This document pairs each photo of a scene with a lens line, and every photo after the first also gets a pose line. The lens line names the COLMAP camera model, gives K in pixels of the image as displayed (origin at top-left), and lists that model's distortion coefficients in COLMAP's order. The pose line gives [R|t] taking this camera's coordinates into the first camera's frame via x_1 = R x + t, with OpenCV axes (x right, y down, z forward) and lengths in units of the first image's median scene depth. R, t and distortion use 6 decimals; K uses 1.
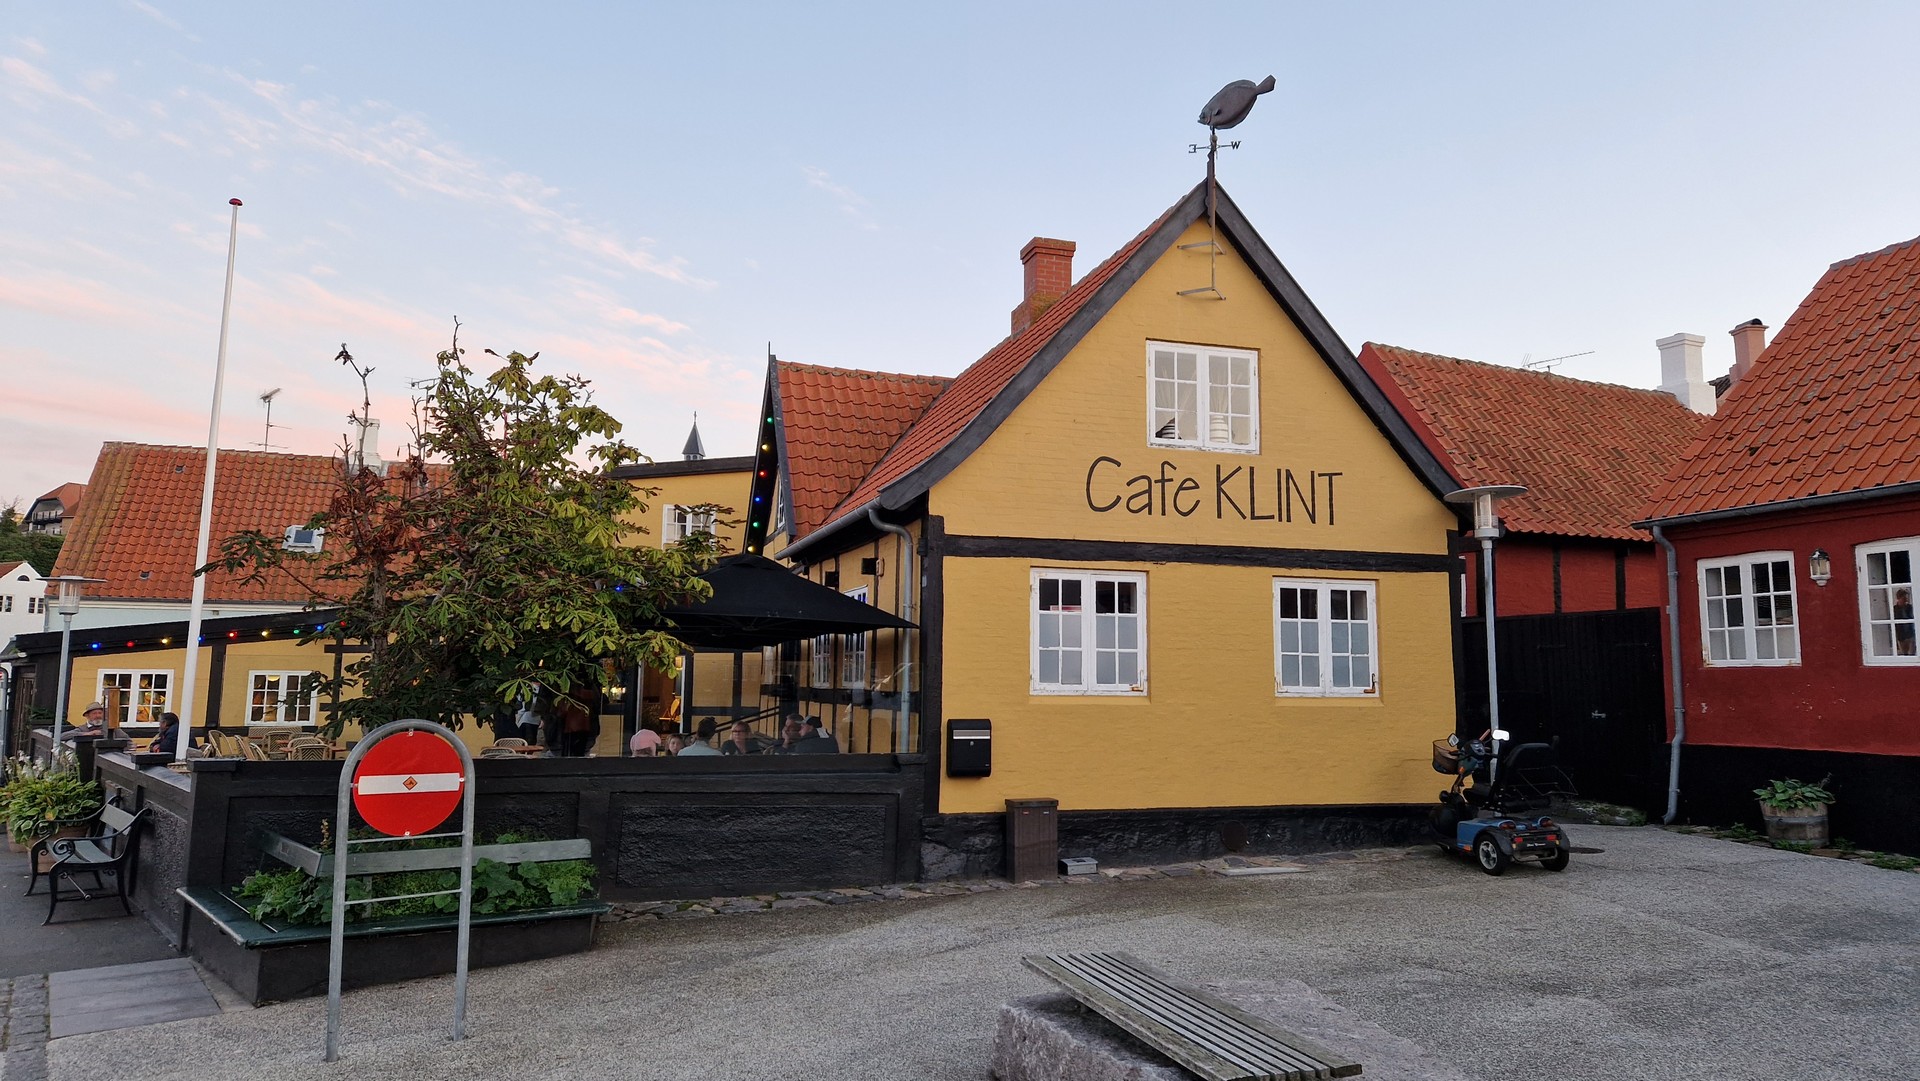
lens RADIAL K [[1232.6, 0, 957.6], [0, 1232.6, 536.9], [0, 0, 1]] dist [-0.002484, -0.003864]
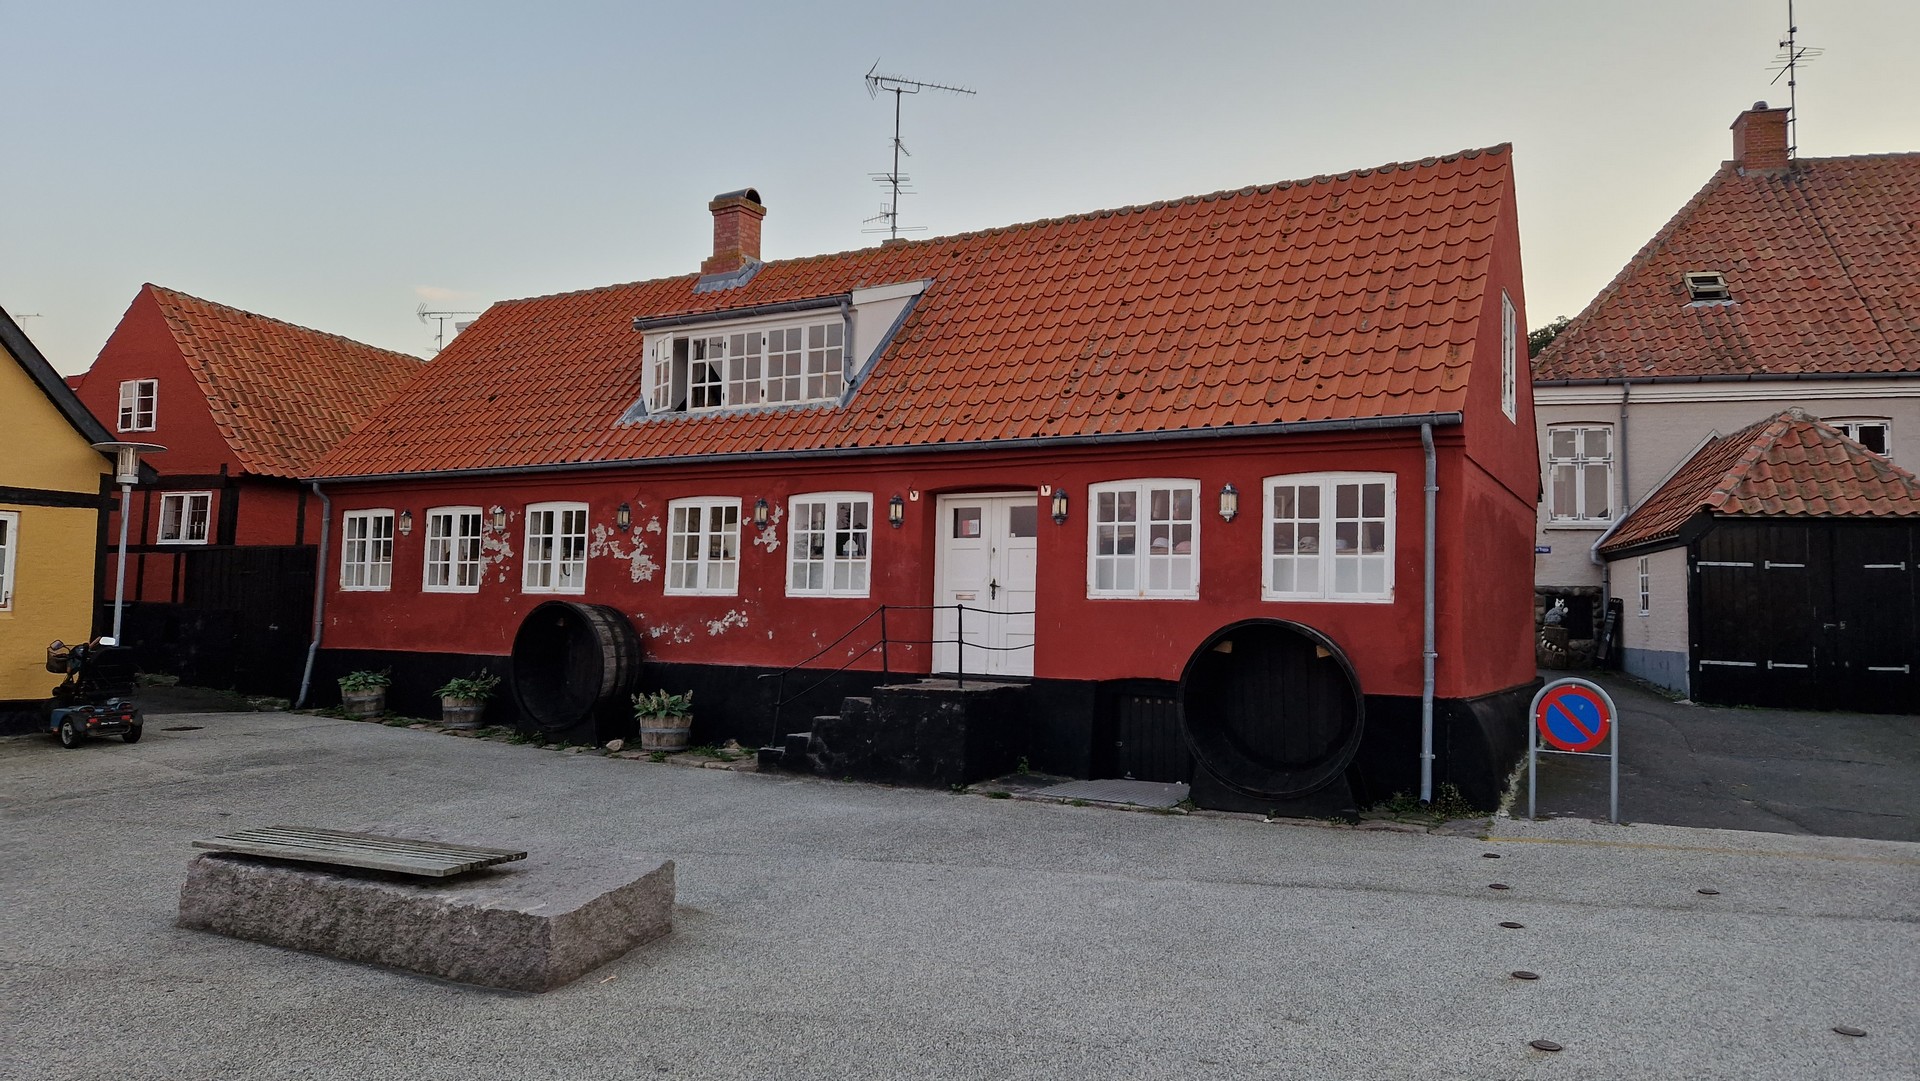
lens RADIAL K [[1232.6, 0, 963.4], [0, 1232.6, 538.0], [0, 0, 1]] dist [-0.002484, -0.003864]
pose [[0.699775, 0.047733, 0.712767, 0.133732], [-0.092048, 0.995472, 0.023705, -0.048954], [-0.708408, -0.082197, 0.701001, -0.442499]]
